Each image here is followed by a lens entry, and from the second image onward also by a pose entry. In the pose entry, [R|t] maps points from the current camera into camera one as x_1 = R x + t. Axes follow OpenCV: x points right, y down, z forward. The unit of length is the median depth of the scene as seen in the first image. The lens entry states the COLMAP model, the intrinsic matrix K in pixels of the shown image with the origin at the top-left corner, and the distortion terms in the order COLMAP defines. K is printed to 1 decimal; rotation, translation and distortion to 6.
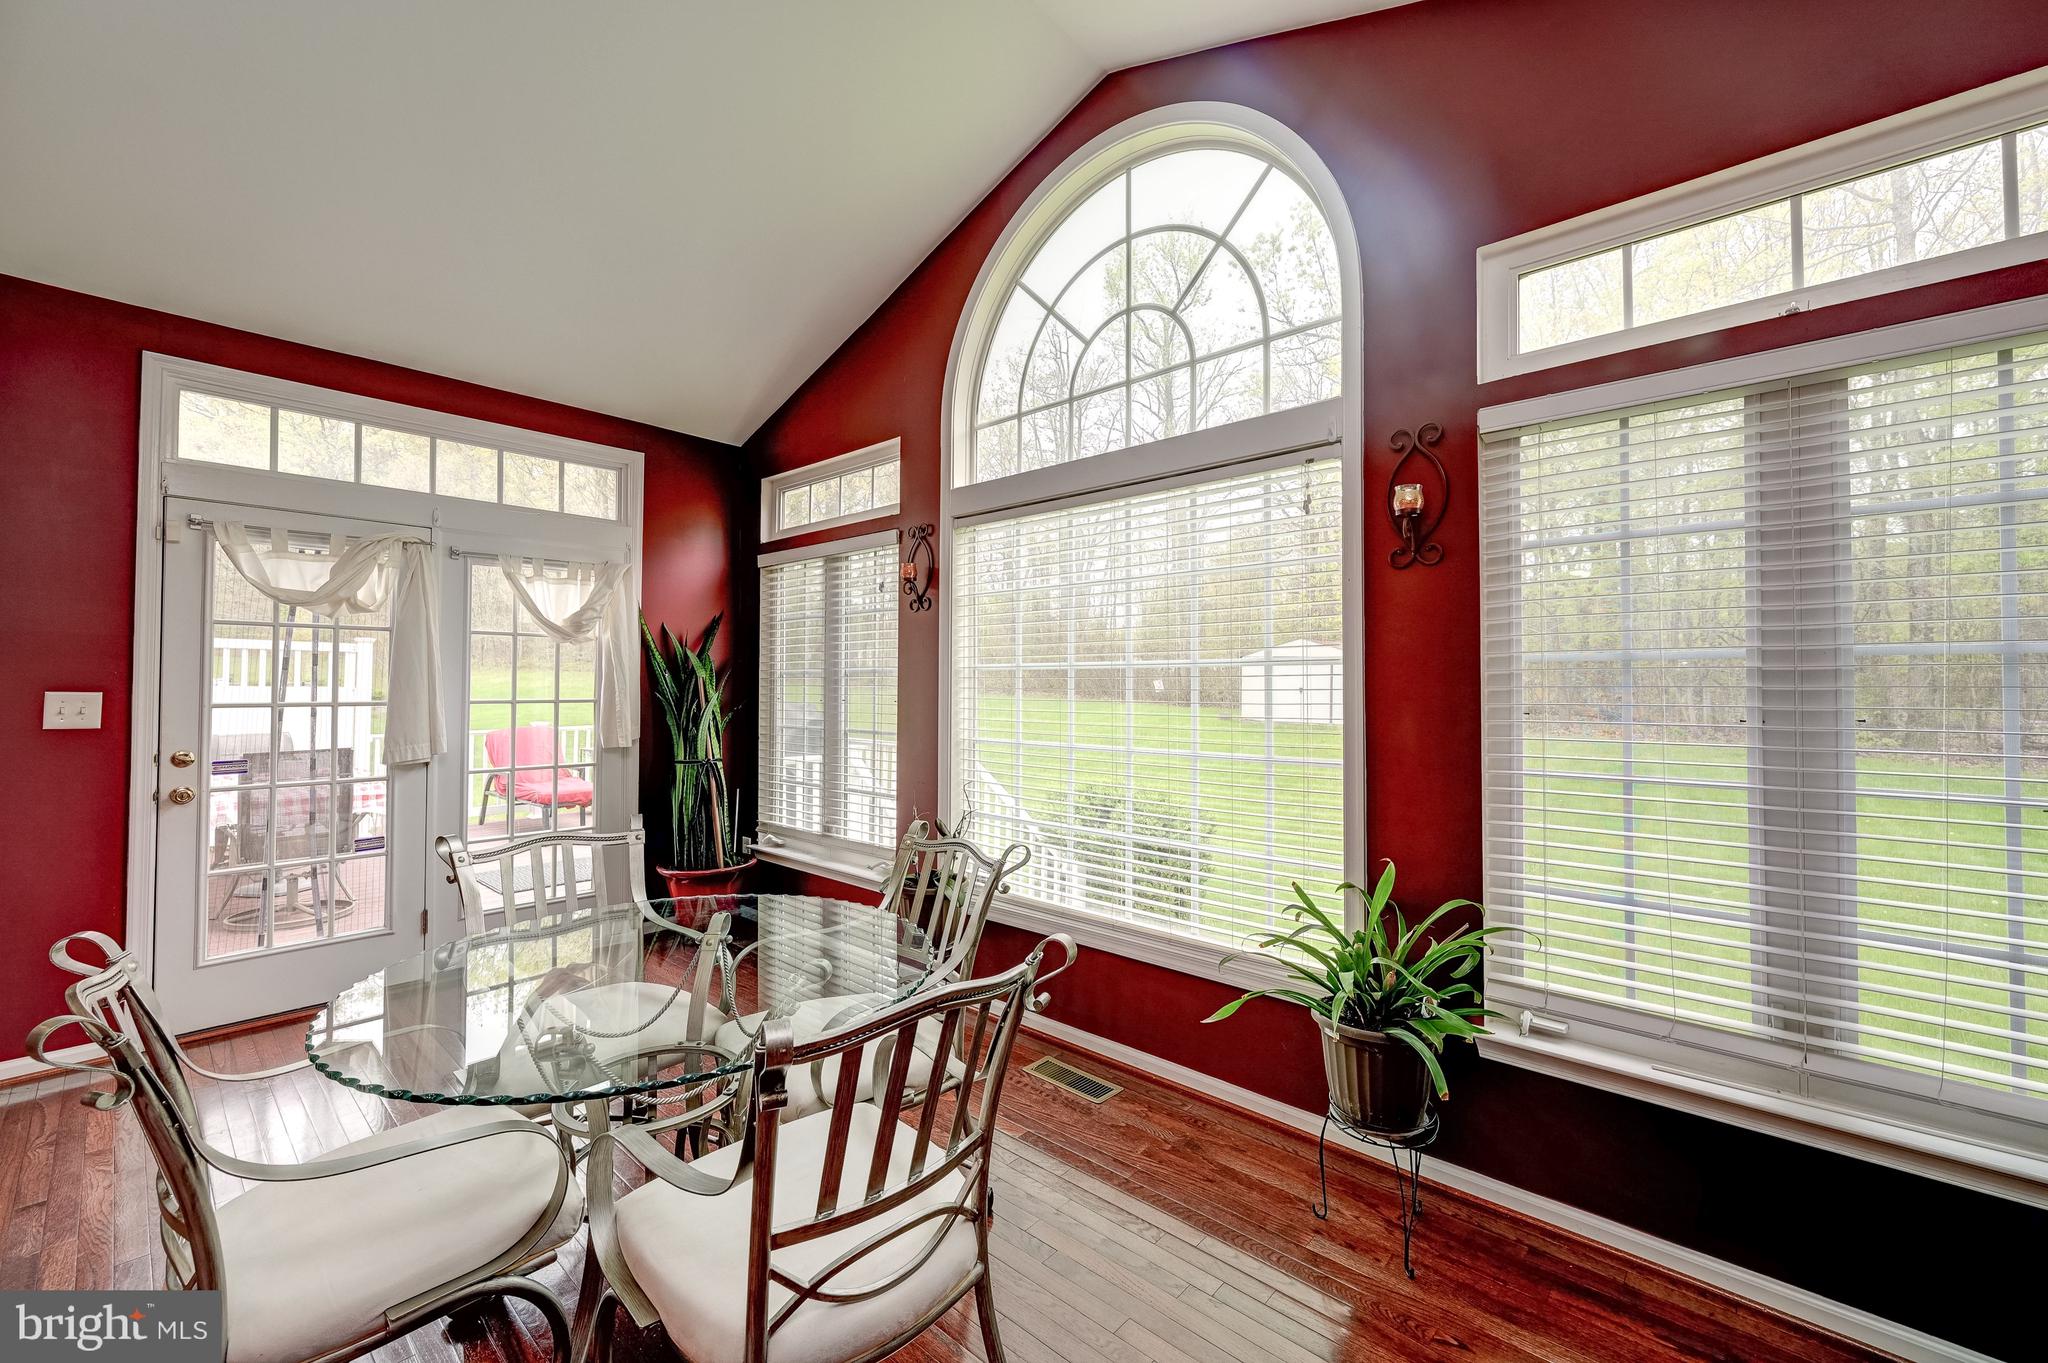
lens RADIAL K [[836.2, 0, 1033.6], [0, 836.2, 677.6], [0, 0, 1]] dist [0.001909, 0.000073]
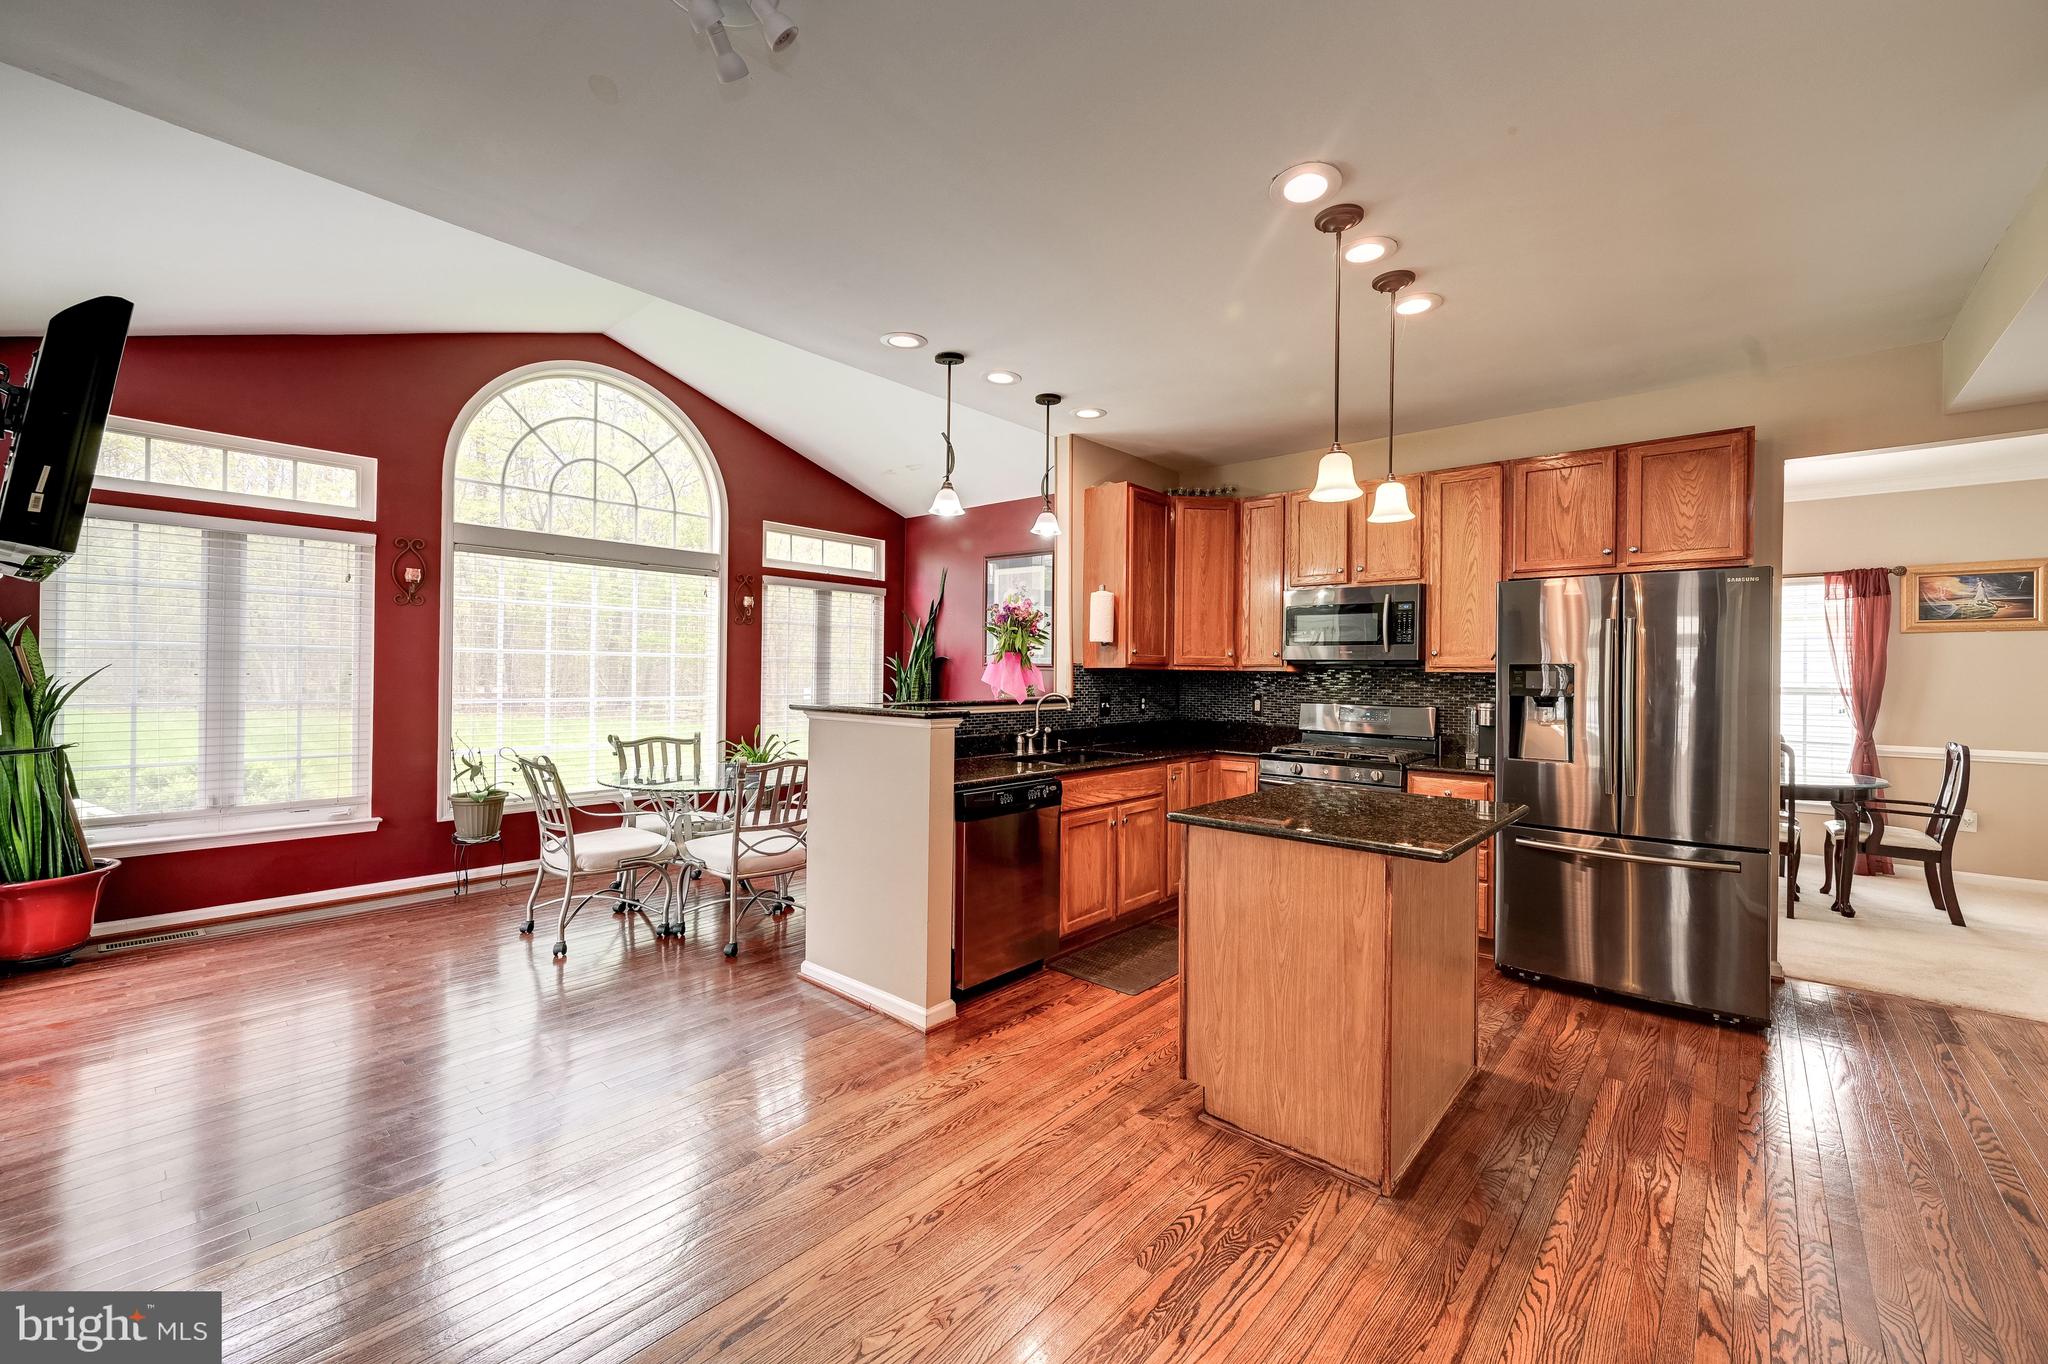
lens RADIAL K [[819.4, 0, 1034.5], [0, 819.4, 672.1], [0, 0, 1]] dist [-0.004309, -0.000292]
pose [[-0.017500, -0.000915, 0.999846, -1.492286], [-0.025935, 0.999664, 0.000460, -0.000463], [-0.999510, -0.025923, -0.017518, 0.048787]]
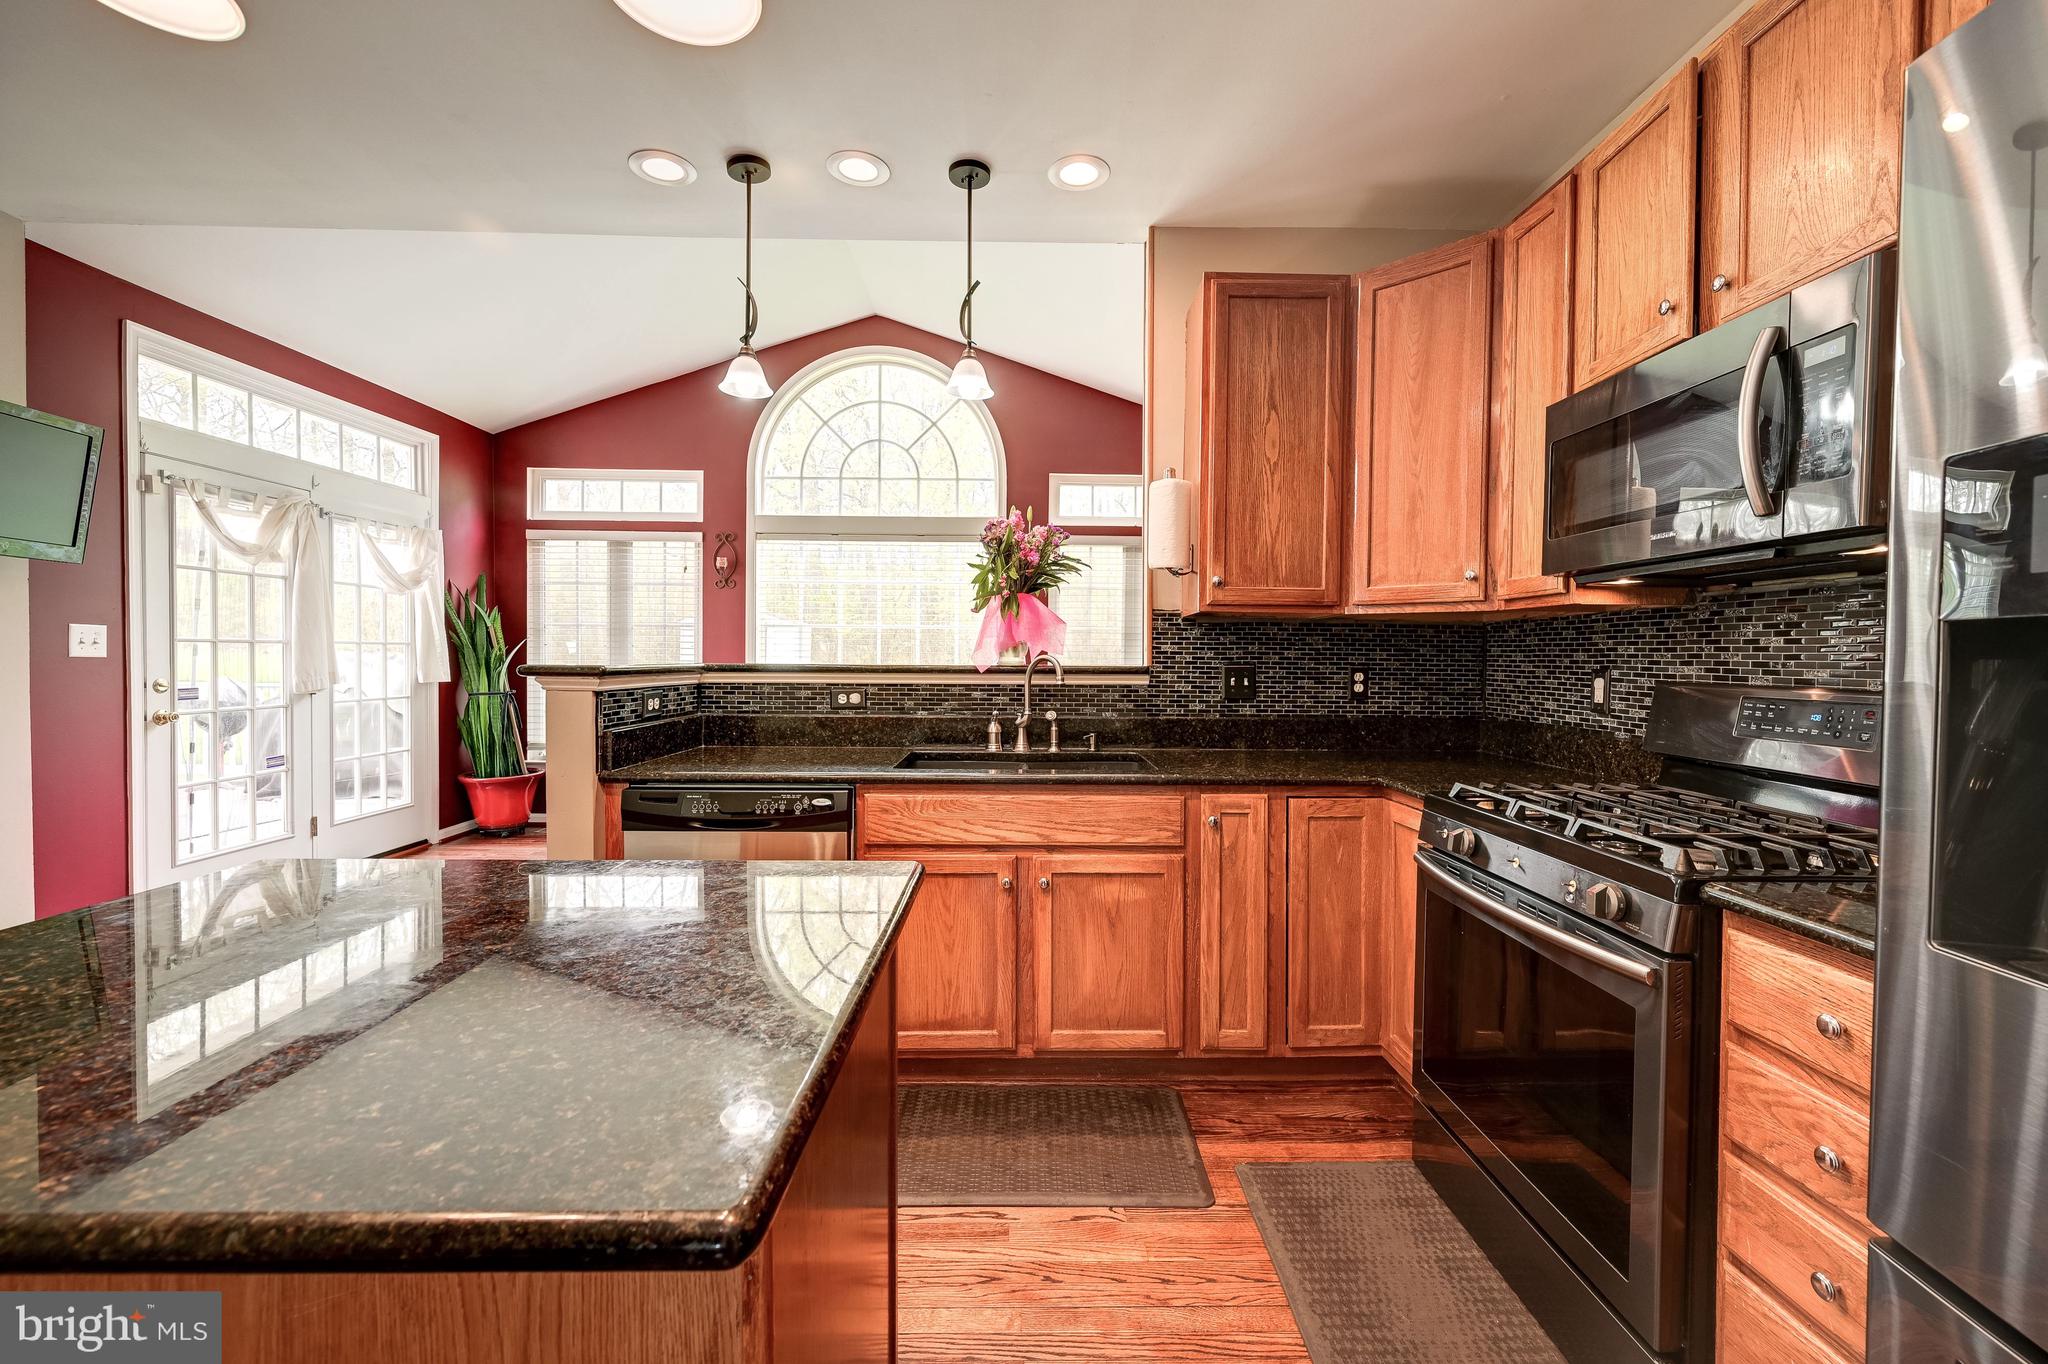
lens RADIAL K [[819.4, 0, 1031.0], [0, 819.4, 668.9], [0, 0, 1]] dist [-0.004309, -0.000292]
pose [[0.729734, -0.006526, 0.683700, -0.801556], [-0.016187, 0.999509, 0.026817, 0.022561], [-0.683540, -0.030636, 0.729270, -0.534834]]
